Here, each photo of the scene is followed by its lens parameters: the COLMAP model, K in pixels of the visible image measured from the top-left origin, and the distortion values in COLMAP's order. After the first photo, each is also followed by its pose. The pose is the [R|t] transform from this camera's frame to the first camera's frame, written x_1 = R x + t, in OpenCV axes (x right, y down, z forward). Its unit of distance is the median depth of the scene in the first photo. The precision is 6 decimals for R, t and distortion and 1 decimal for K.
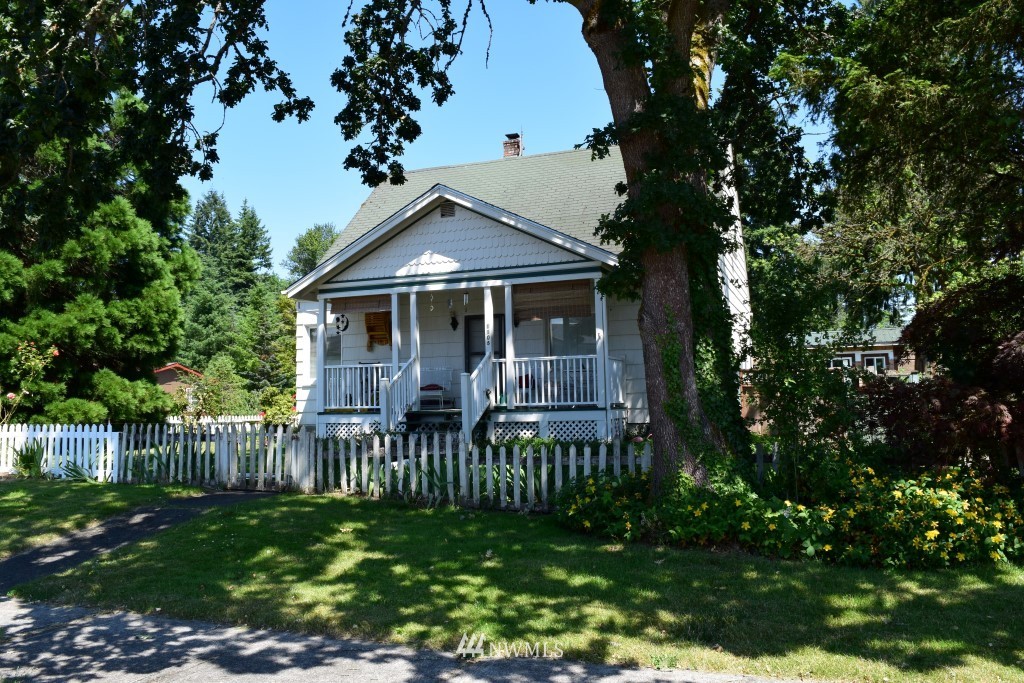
lens RADIAL K [[809.3, 0, 512.0], [0, 809.3, 341.5], [0, 0, 1]] dist [-0.075857, -0.003427]
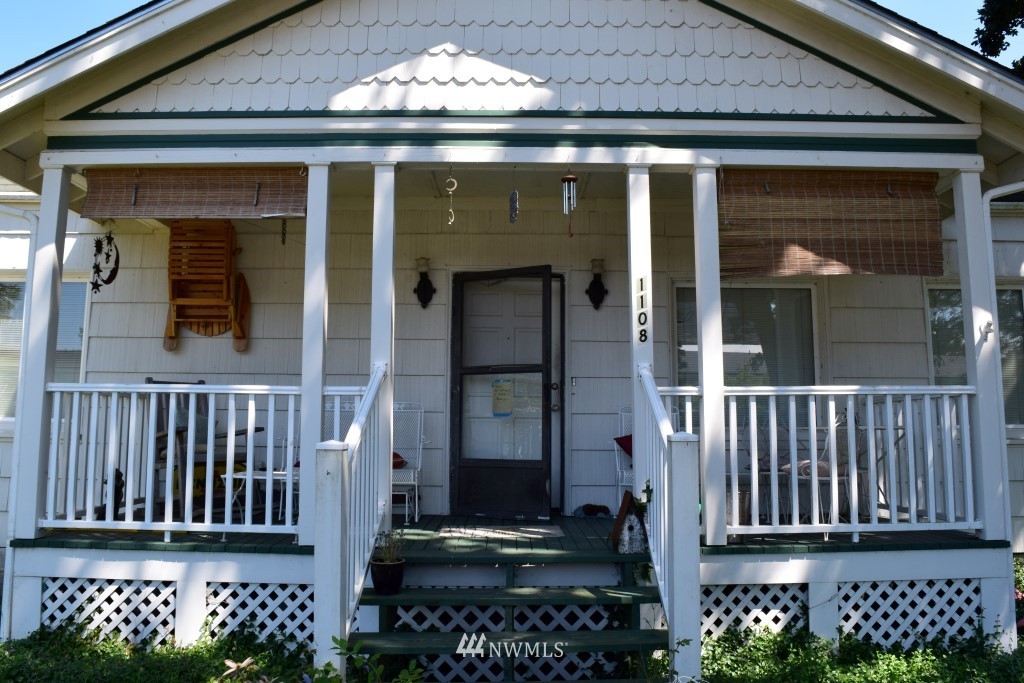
lens RADIAL K [[809.3, 0, 512.0], [0, 809.3, 341.5], [0, 0, 1]] dist [-0.075857, -0.003427]
pose [[0.930026, 0.067267, 0.361286, -0.189206], [-0.049468, 0.997073, -0.058302, 0.024829], [-0.364150, 0.036350, 0.930631, 0.702053]]
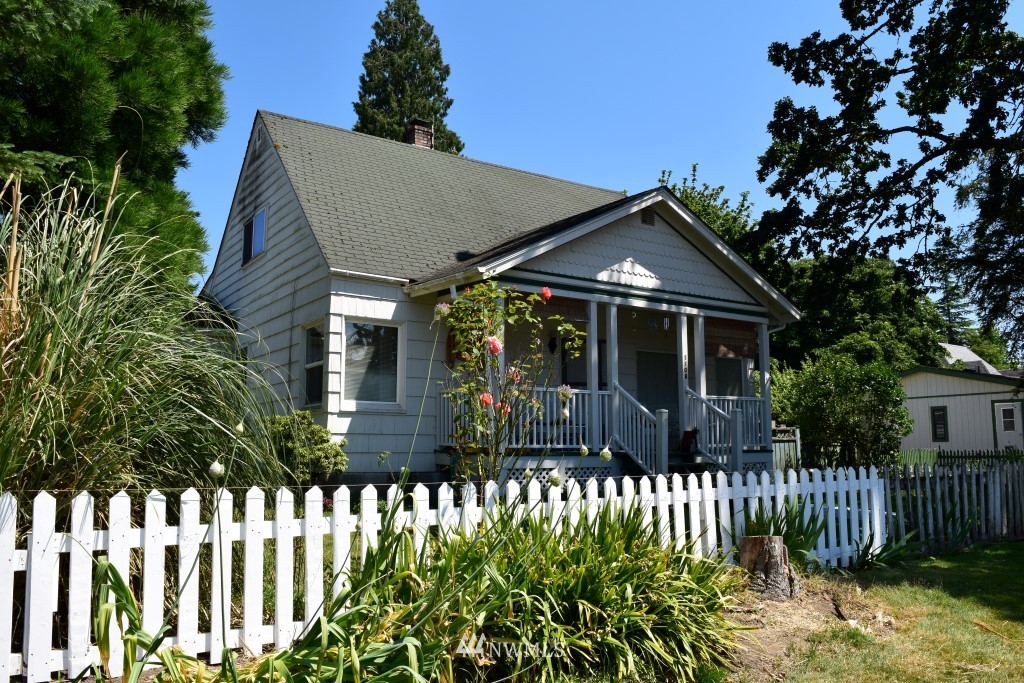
lens RADIAL K [[809.3, 0, 512.0], [0, 809.3, 341.5], [0, 0, 1]] dist [-0.075857, -0.003427]
pose [[0.562371, 0.122590, 0.817747, -0.849291], [-0.071989, 0.992453, -0.099273, 0.064650], [-0.823745, -0.003040, 0.566952, 0.636489]]
